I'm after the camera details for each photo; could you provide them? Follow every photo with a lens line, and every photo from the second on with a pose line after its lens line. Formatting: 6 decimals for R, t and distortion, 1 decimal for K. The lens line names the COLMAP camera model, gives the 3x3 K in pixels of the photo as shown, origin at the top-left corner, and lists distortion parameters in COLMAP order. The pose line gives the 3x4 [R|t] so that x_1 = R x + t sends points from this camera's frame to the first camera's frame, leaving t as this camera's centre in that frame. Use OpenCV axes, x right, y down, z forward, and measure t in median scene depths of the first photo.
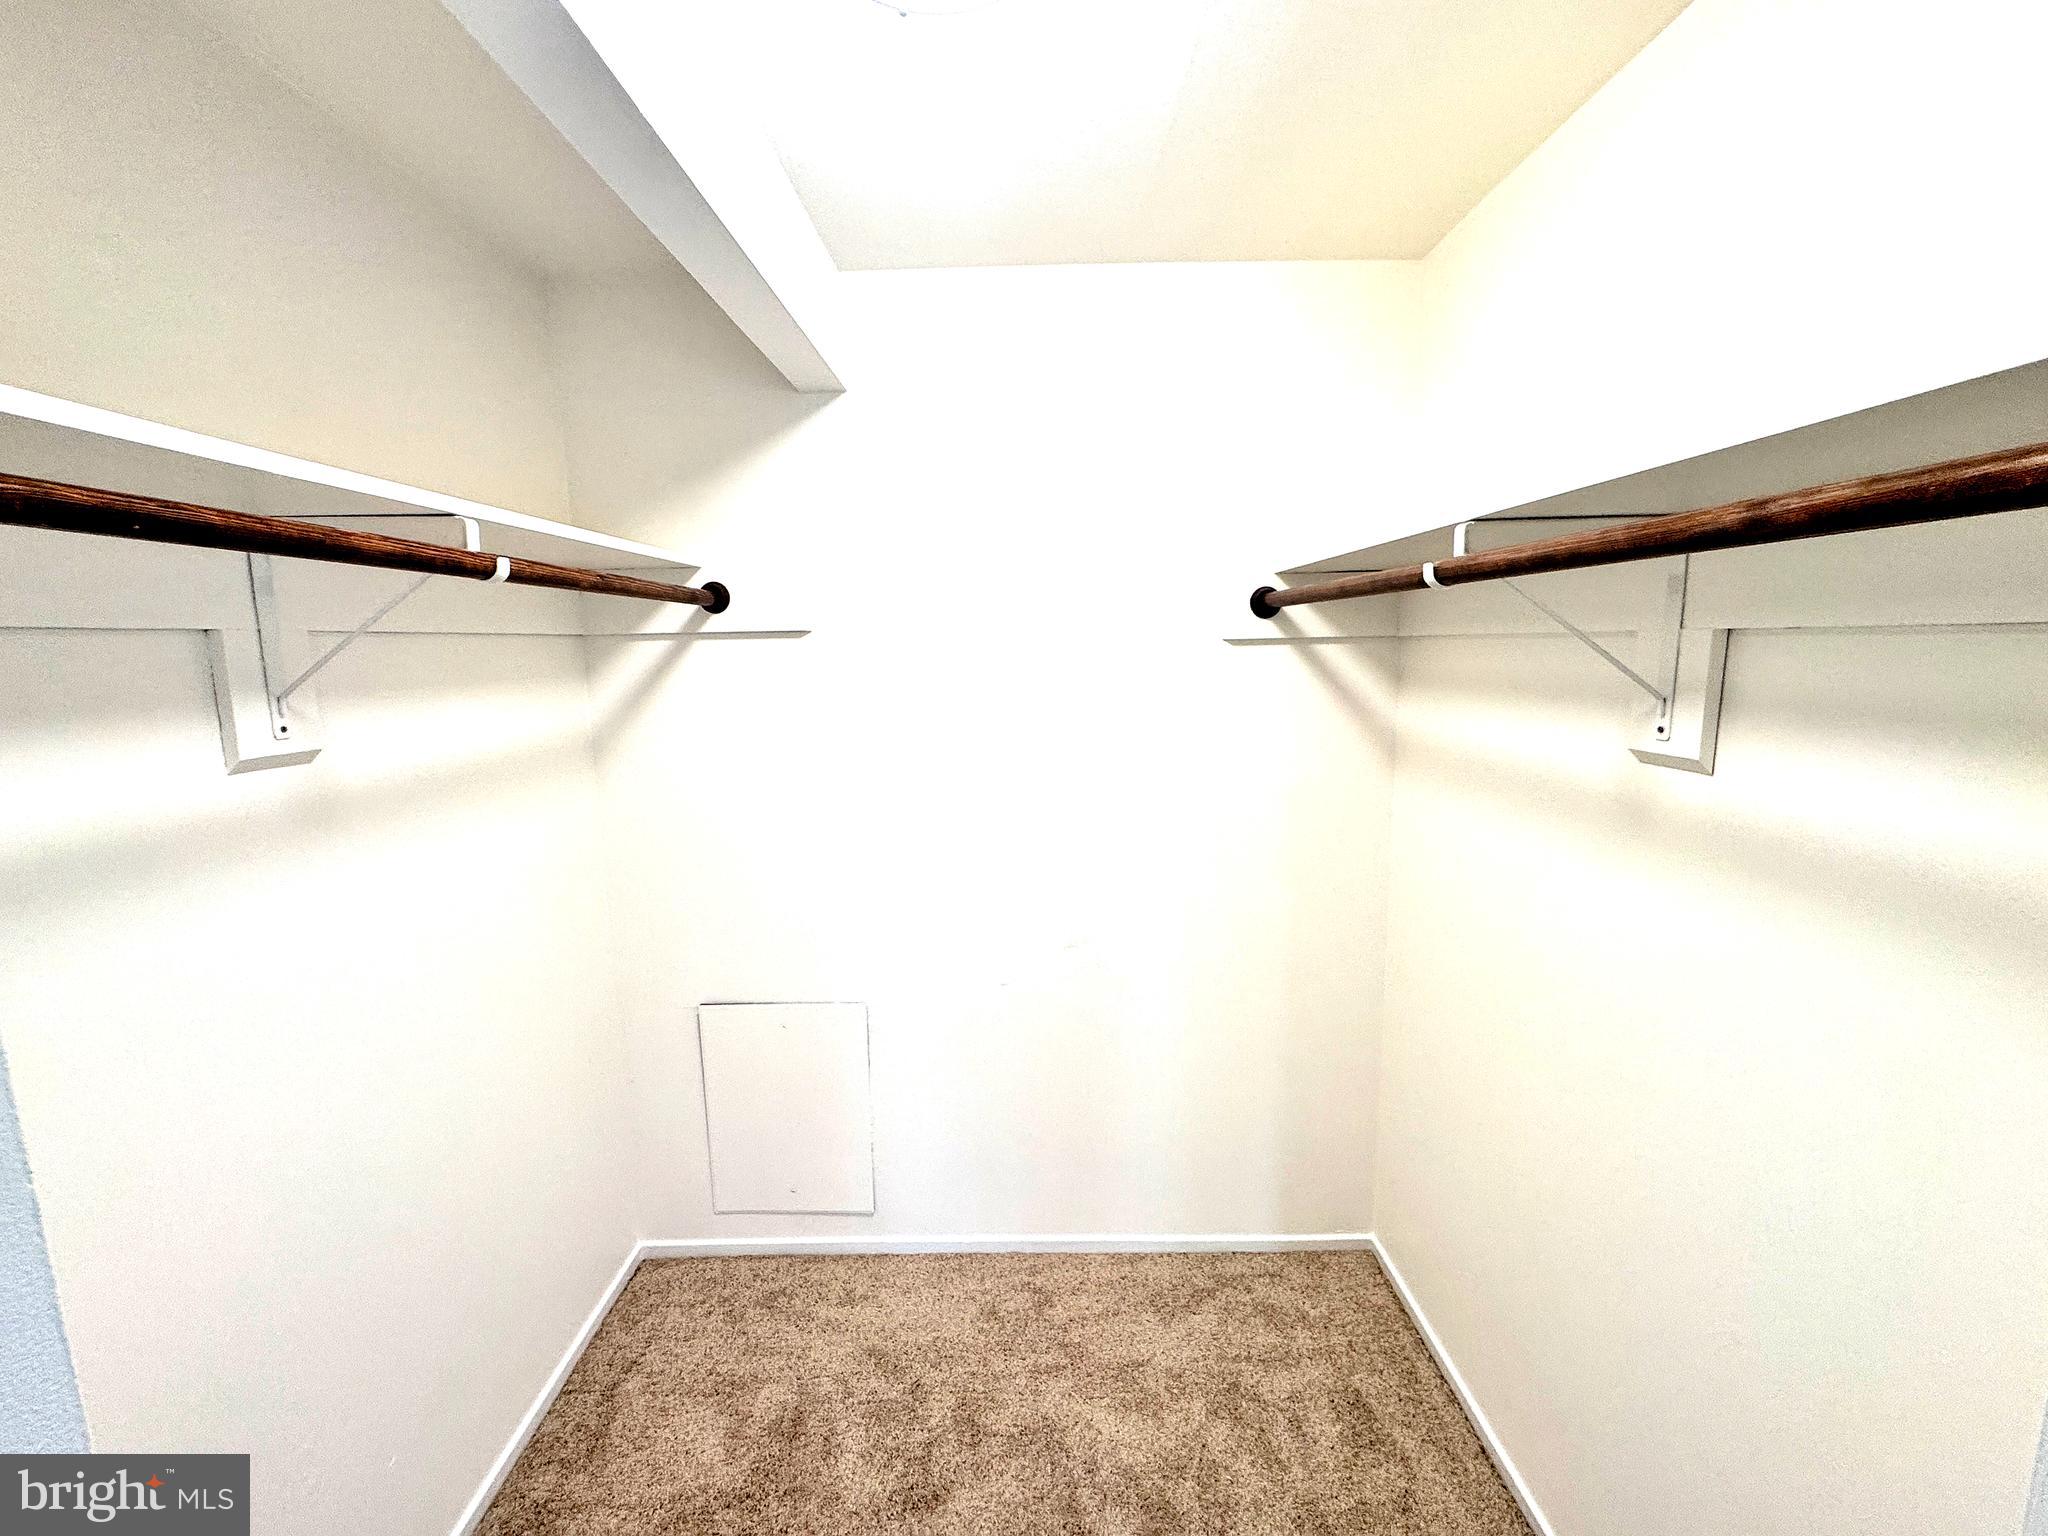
lens RADIAL K [[818.0, 0, 1027.6], [0, 818.0, 775.1], [0, 0, 1]] dist [-0.001460, 0.000565]
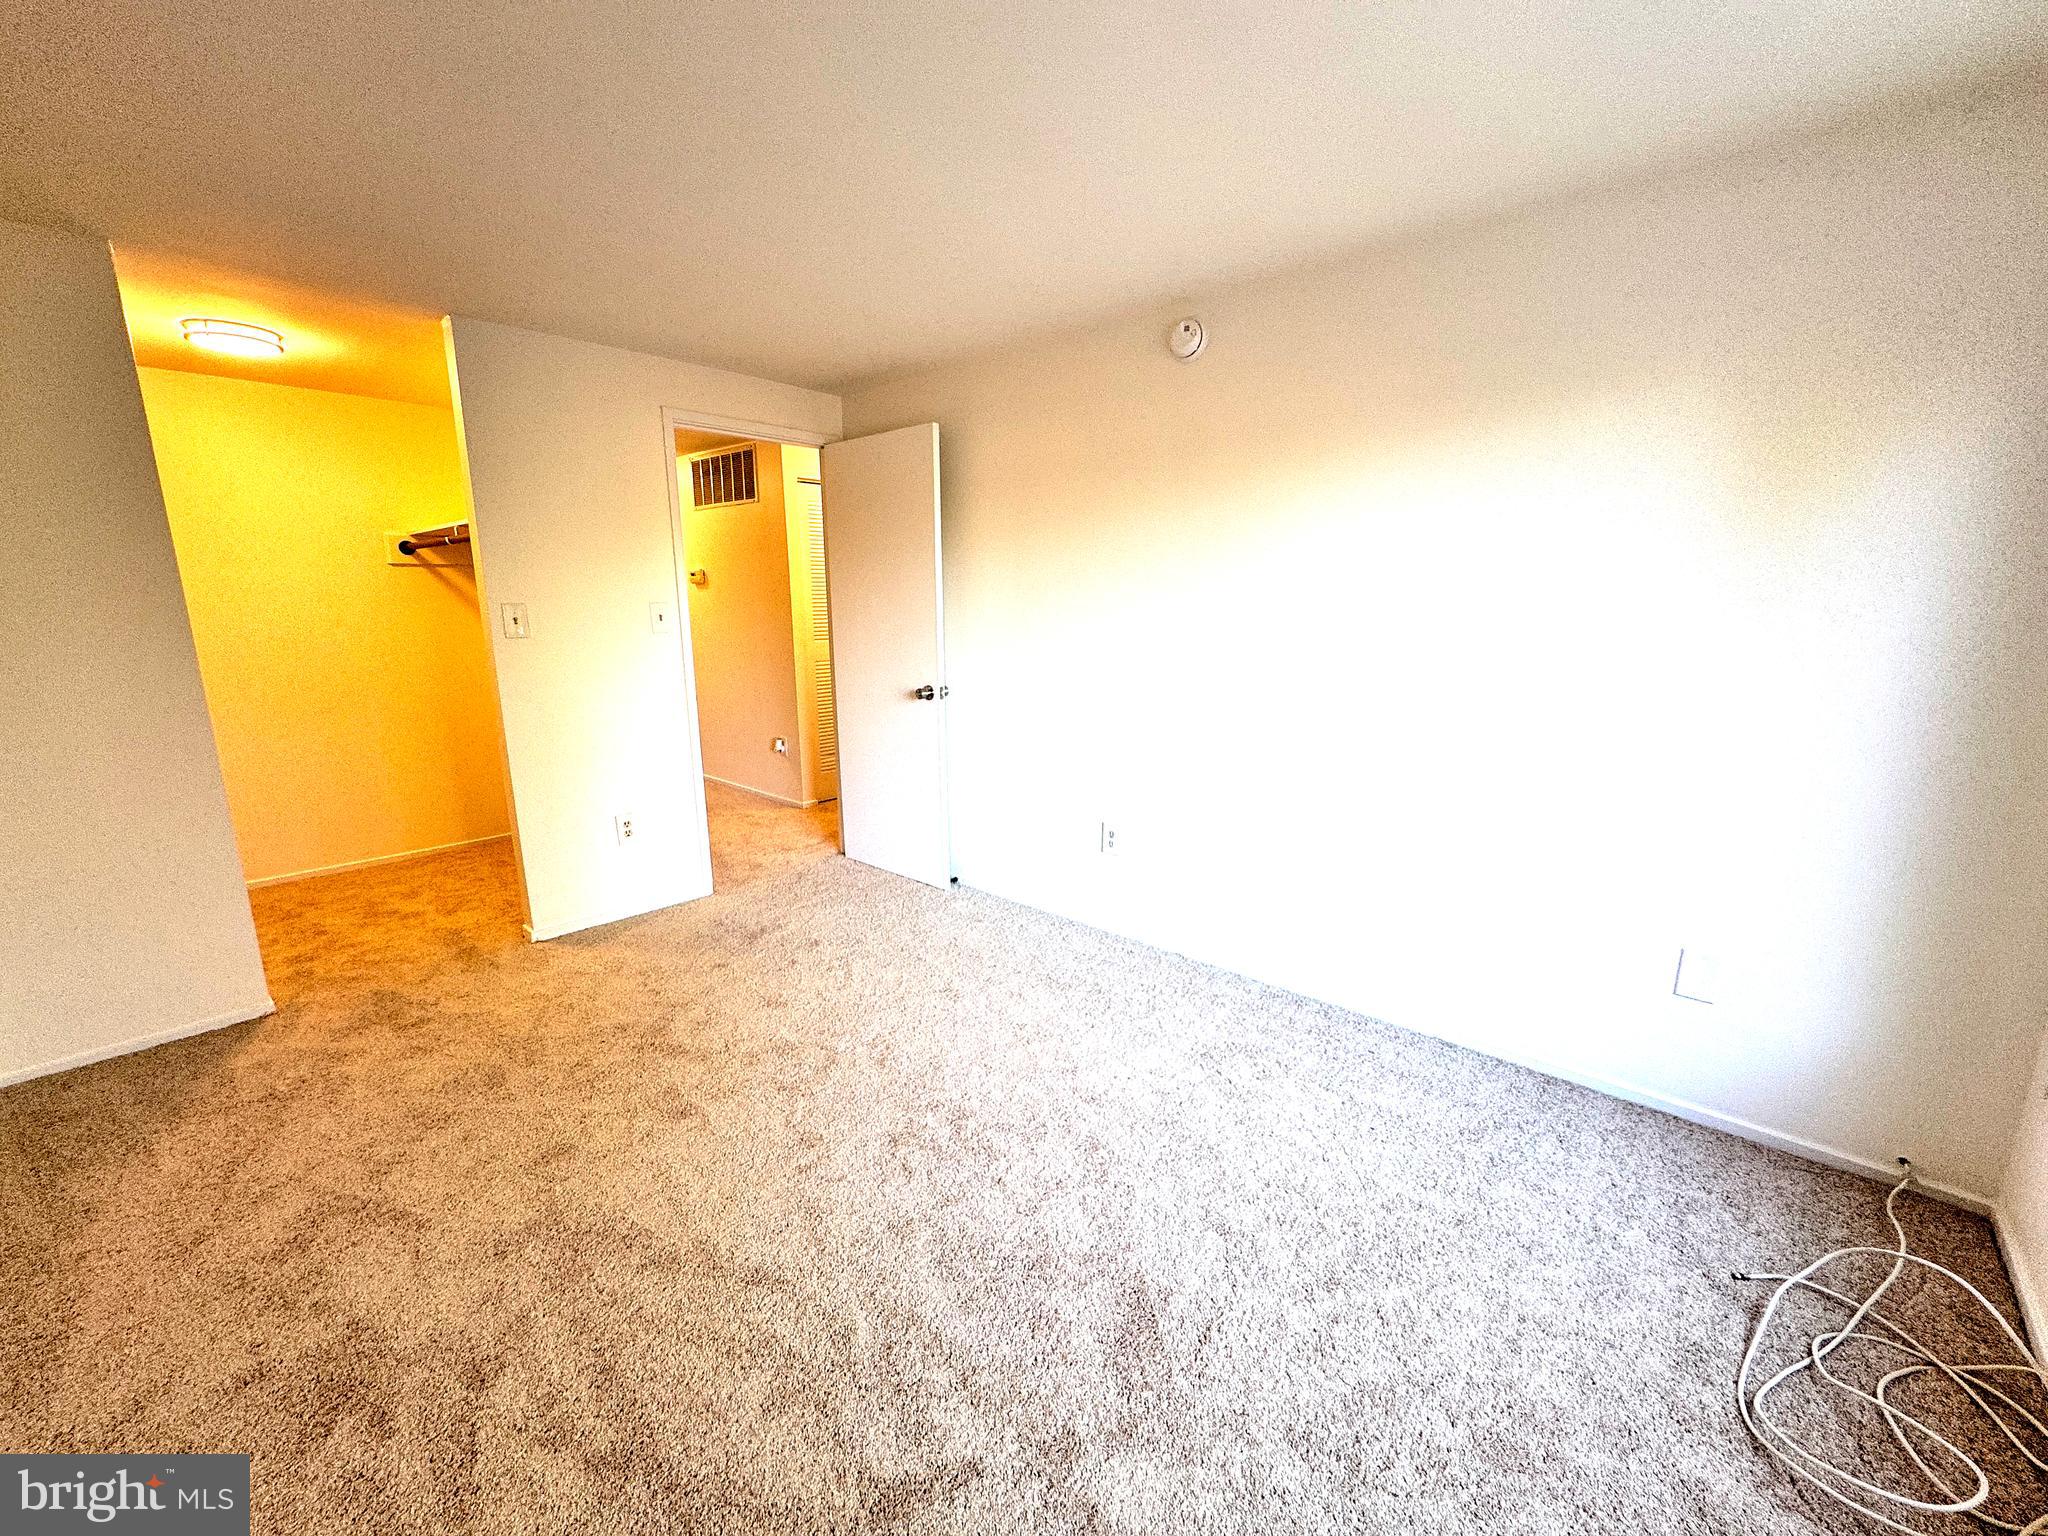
lens RADIAL K [[818.0, 0, 1029.9], [0, 818.0, 767.5], [0, 0, 1]] dist [-0.001460, 0.000565]
pose [[0.658523, -0.138931, 0.739625, -0.341773], [0.110476, 0.990011, 0.087601, 0.396666], [-0.744407, 0.024024, 0.667294, -1.837176]]
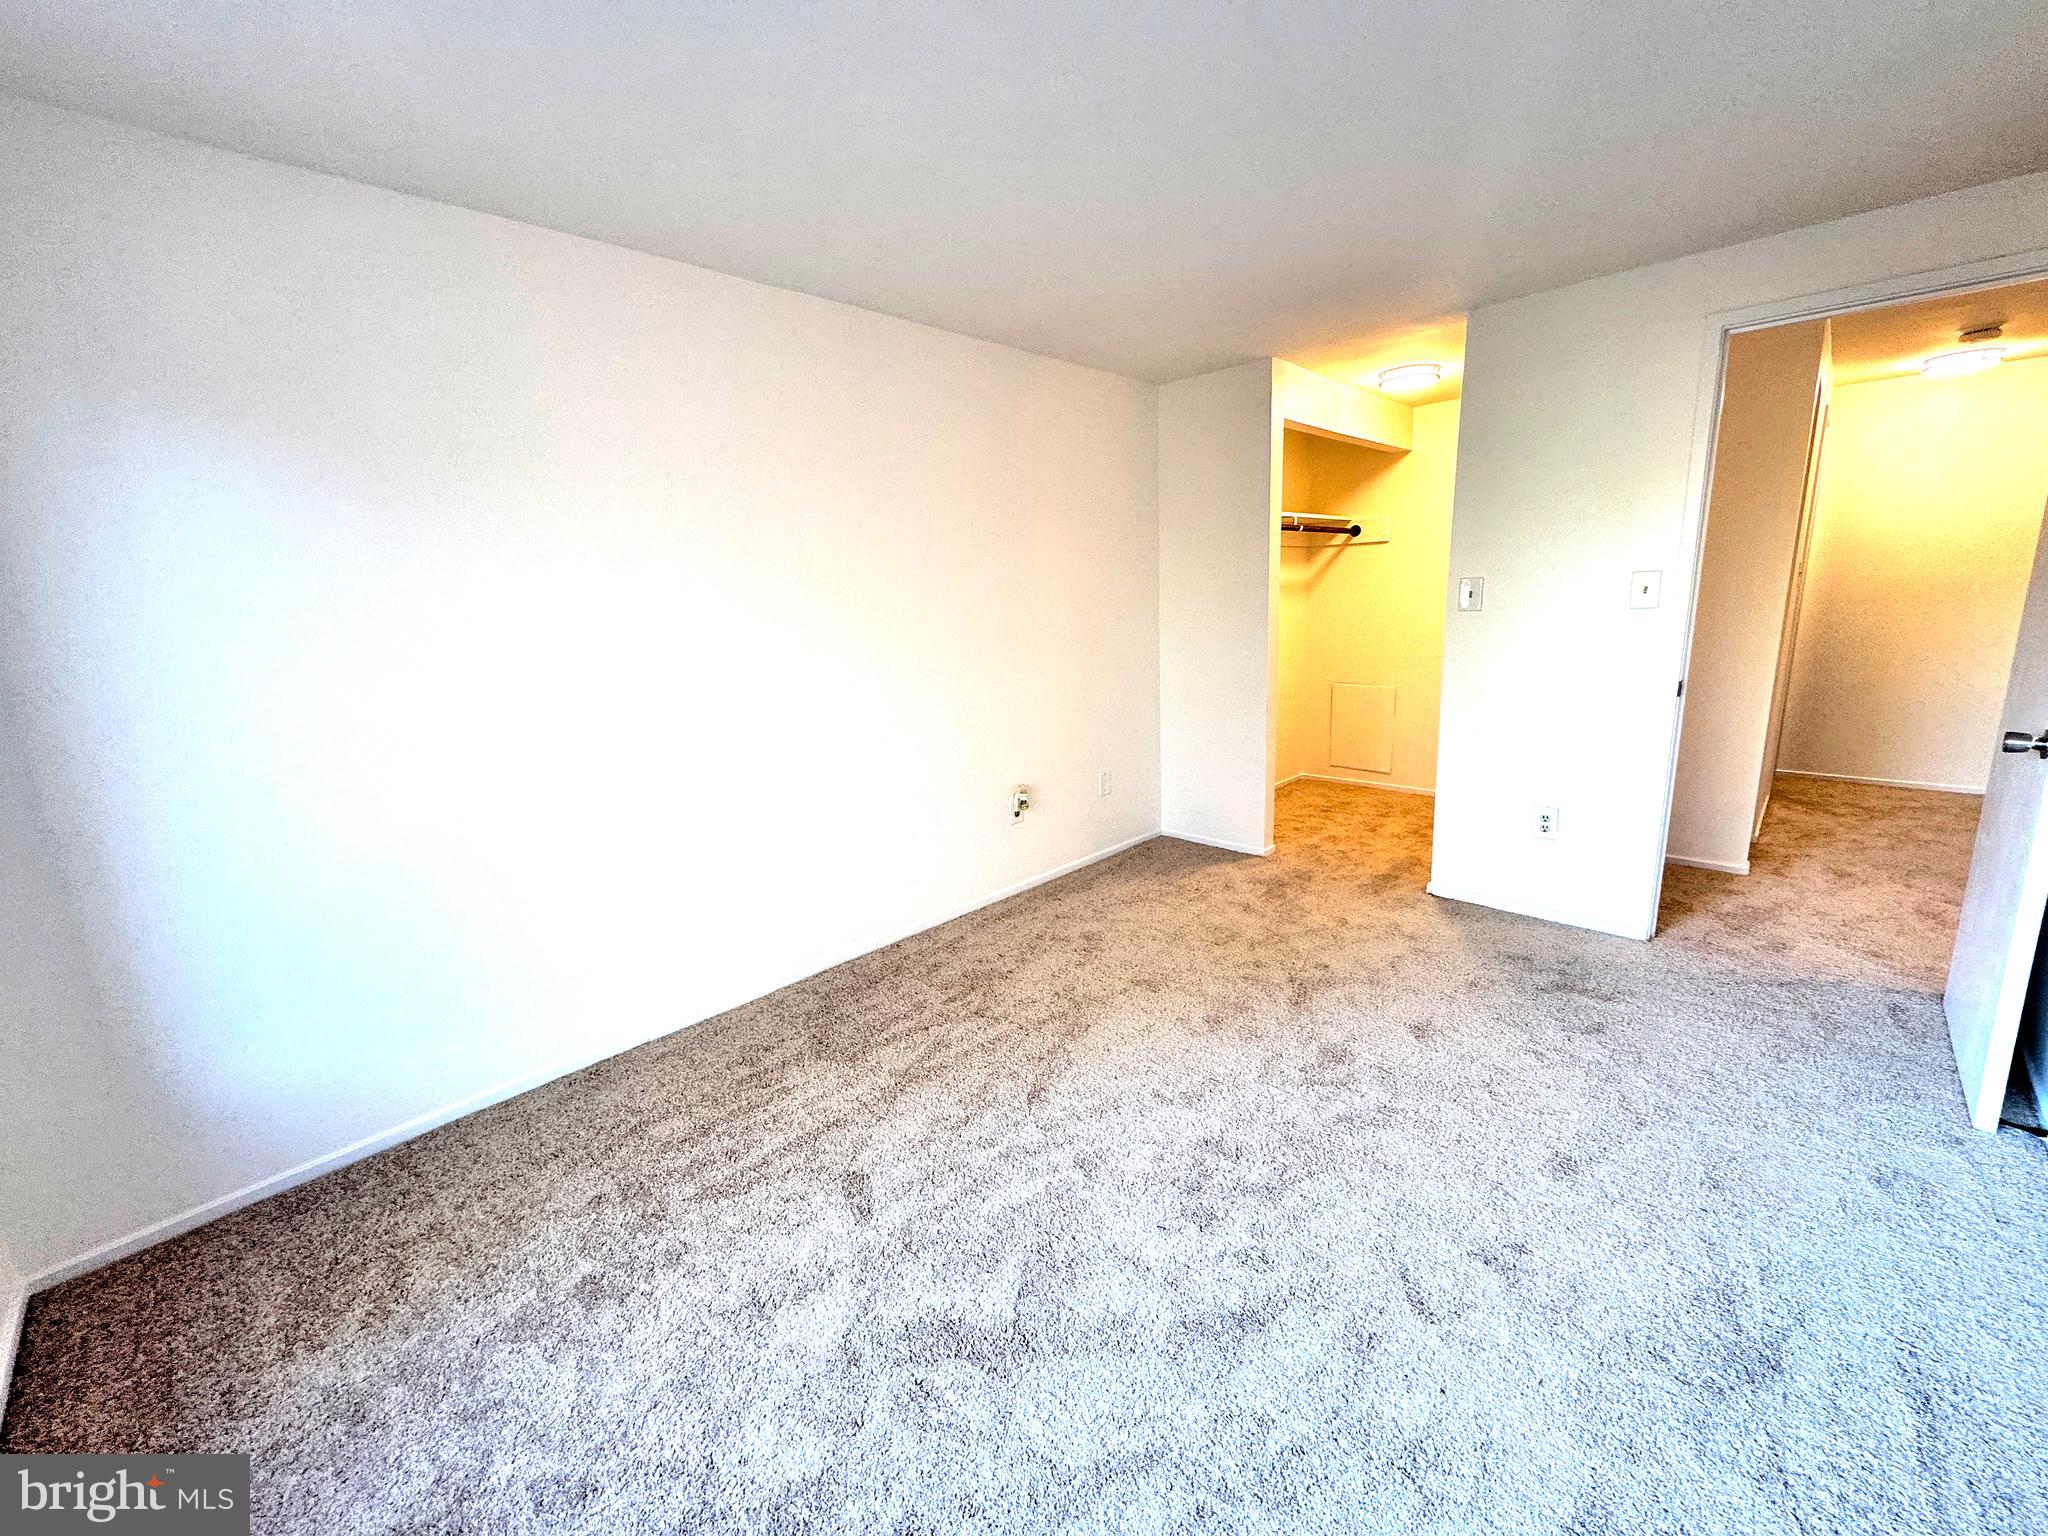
lens RADIAL K [[818.0, 0, 1014.2], [0, 818.0, 768.5], [0, 0, 1]] dist [-0.001460, 0.000565]
pose [[0.718972, 0.136132, -0.681577, 0.815291], [-0.081480, 0.990378, 0.111858, 0.381669], [0.690246, -0.024888, 0.723147, -1.902006]]
